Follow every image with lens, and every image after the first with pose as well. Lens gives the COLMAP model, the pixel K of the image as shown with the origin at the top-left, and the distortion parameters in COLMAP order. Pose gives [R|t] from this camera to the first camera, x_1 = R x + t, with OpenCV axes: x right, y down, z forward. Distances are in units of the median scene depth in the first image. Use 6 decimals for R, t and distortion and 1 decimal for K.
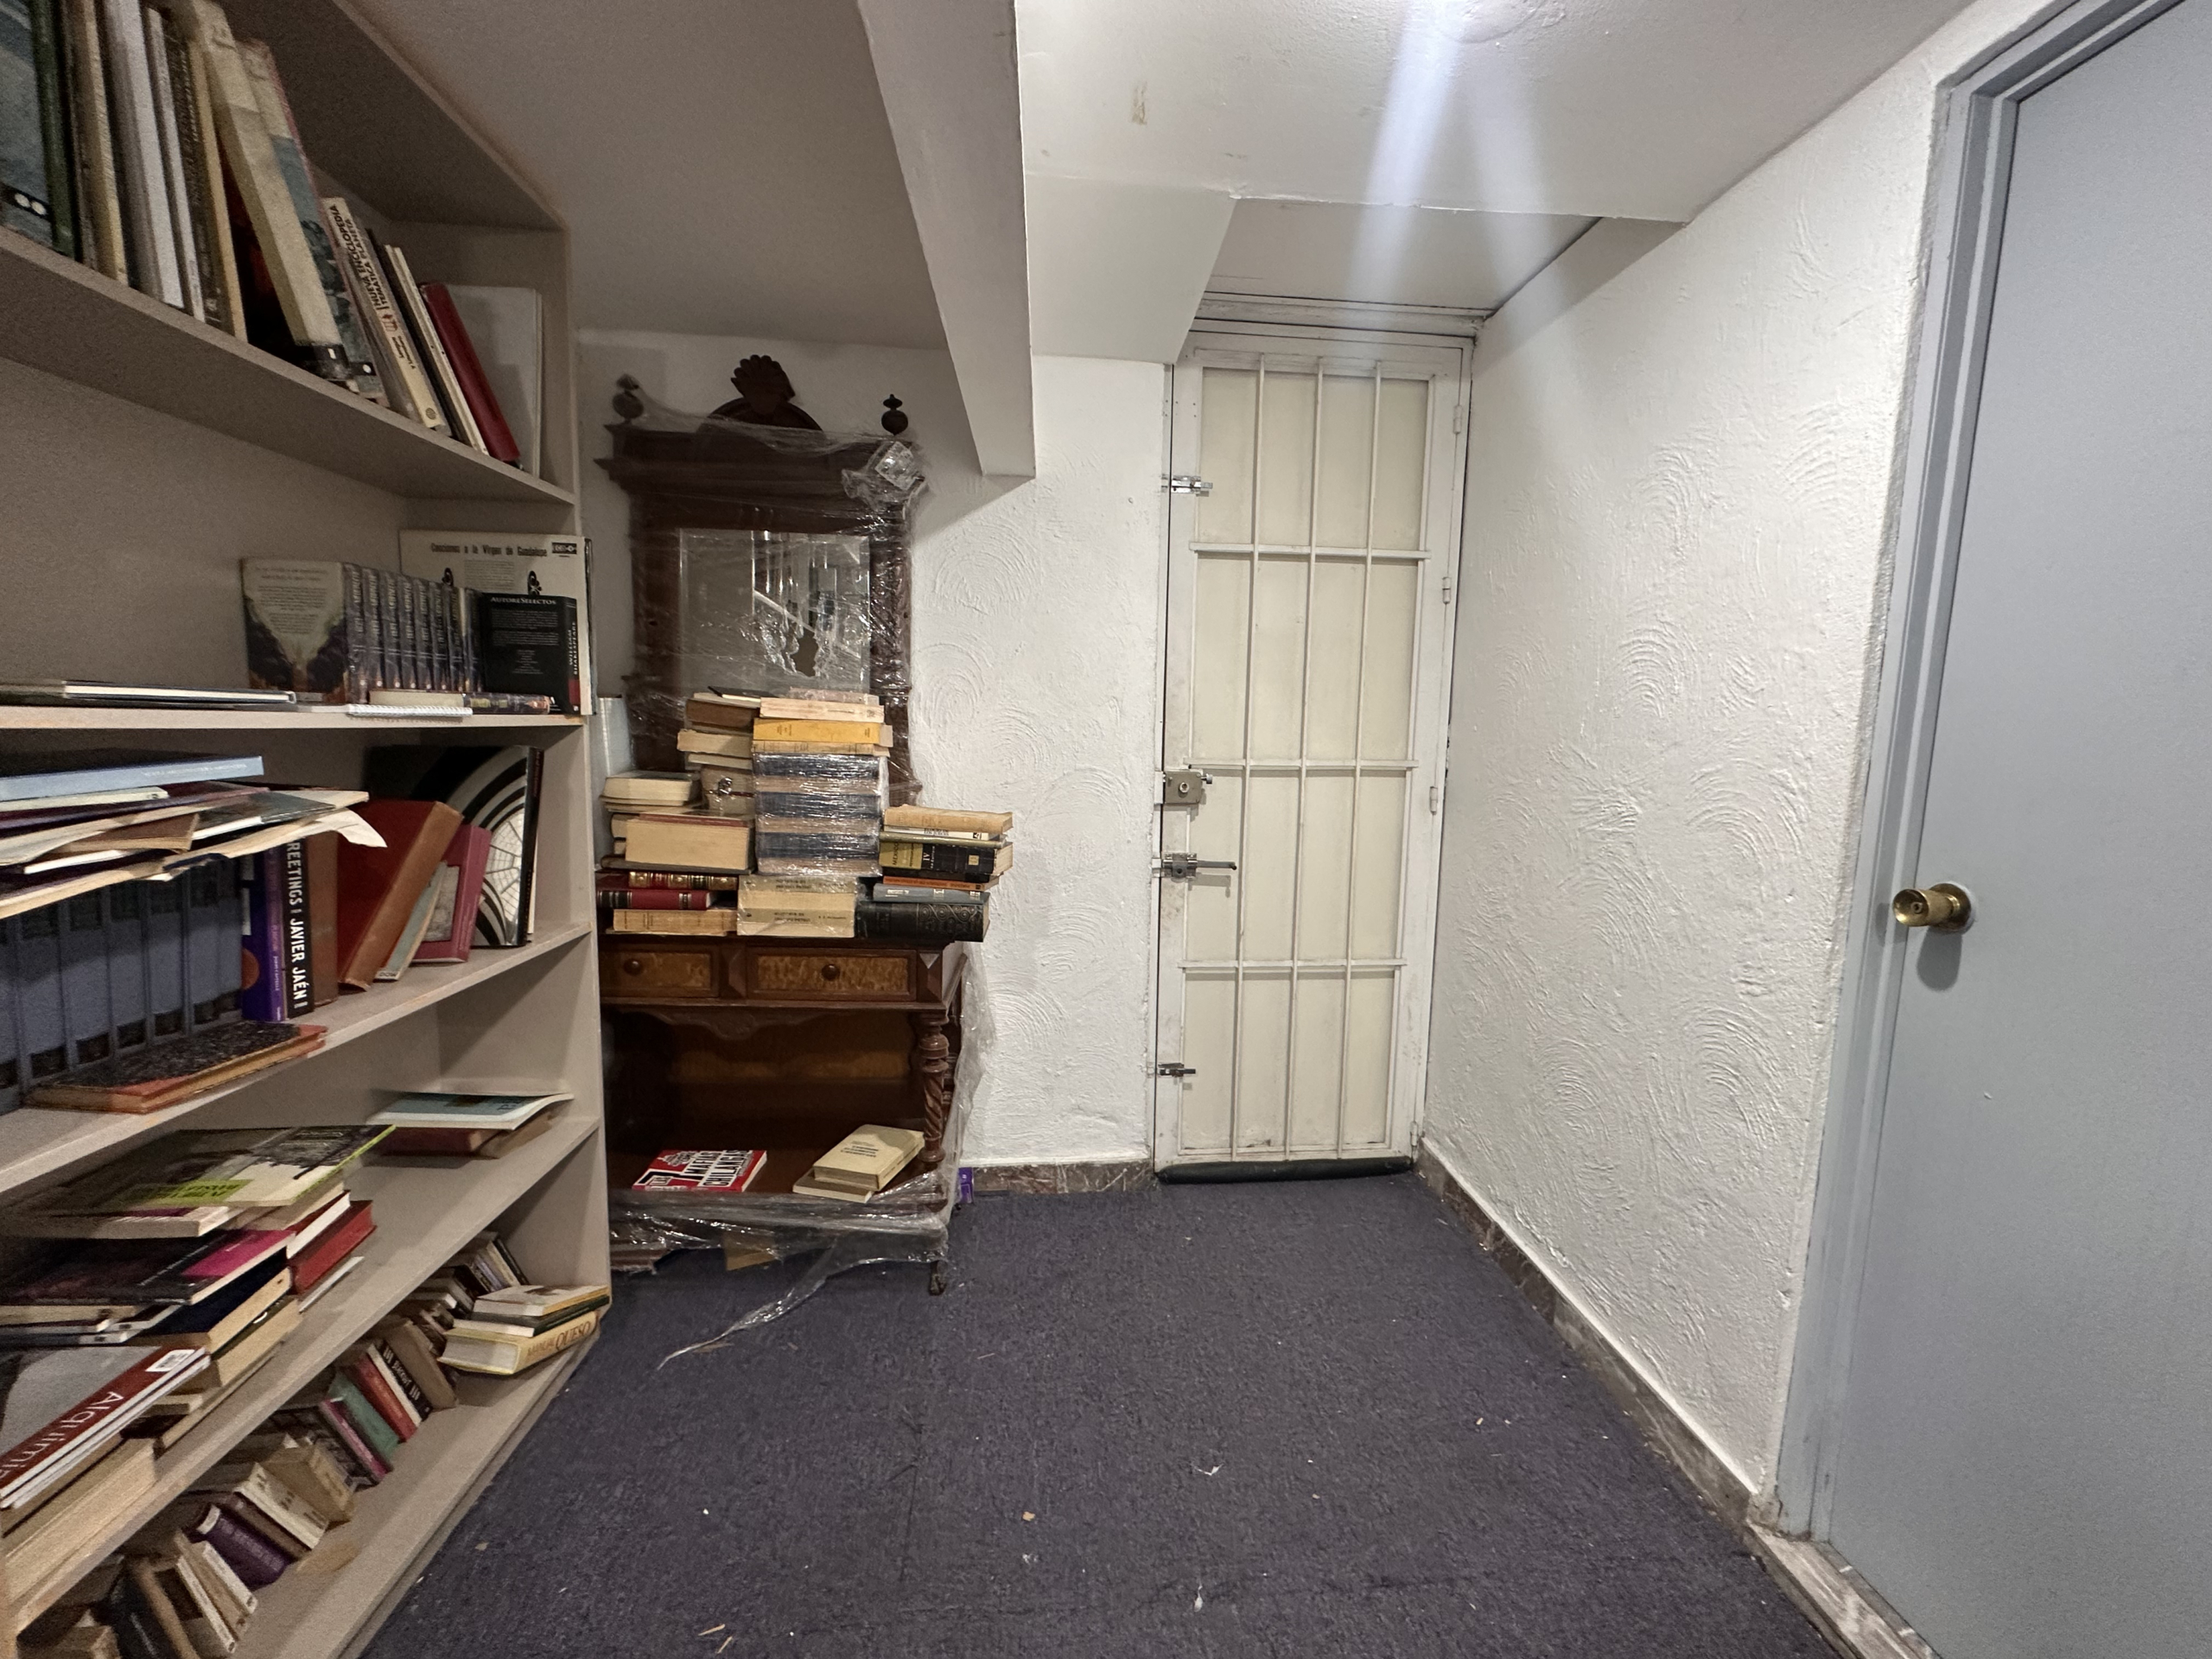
lens RADIAL K [[885.2, 0, 1106.0], [0, 885.2, 829.5], [0, 0, 1]] dist [-0.003537, -0.000119]
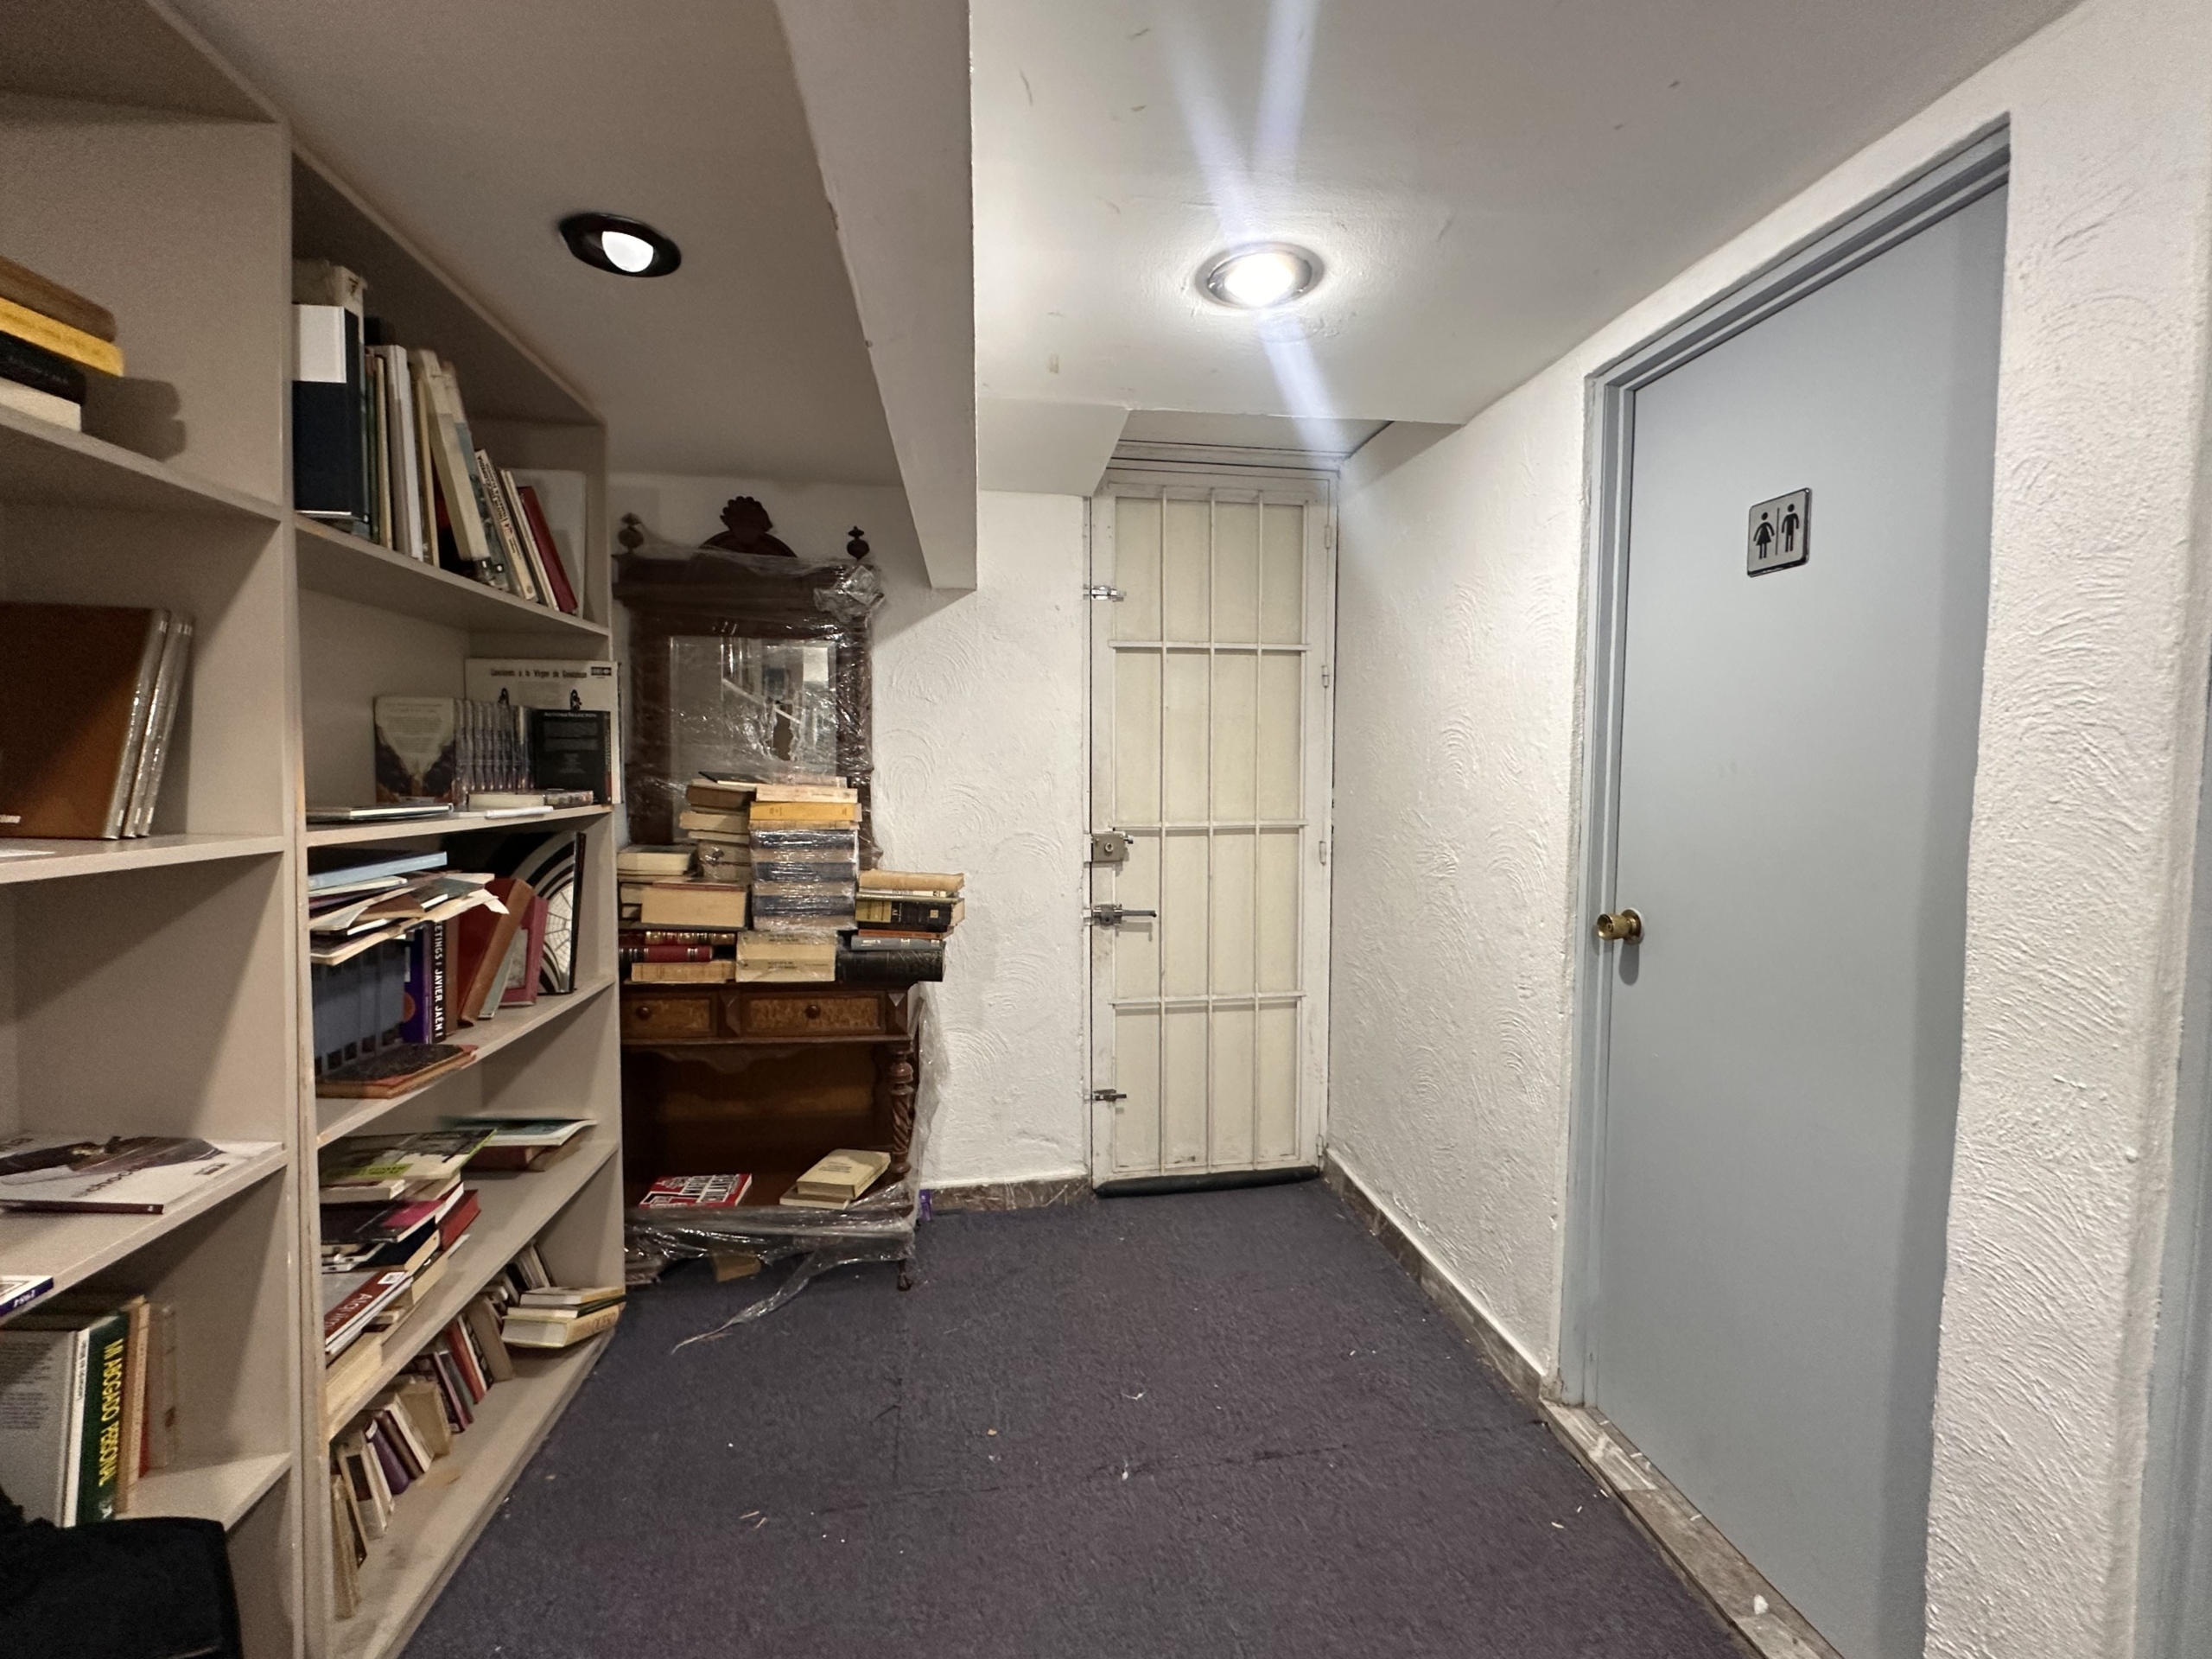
lens RADIAL K [[895.4, 0, 1107.4], [0, 895.4, 833.7], [0, 0, 1]] dist [-0.002431, -0.000042]
pose [[0.997206, -0.021745, 0.071469, 0.003653], [0.025593, 0.998247, -0.053375, -0.004251], [-0.070183, 0.055055, 0.996014, -0.290583]]
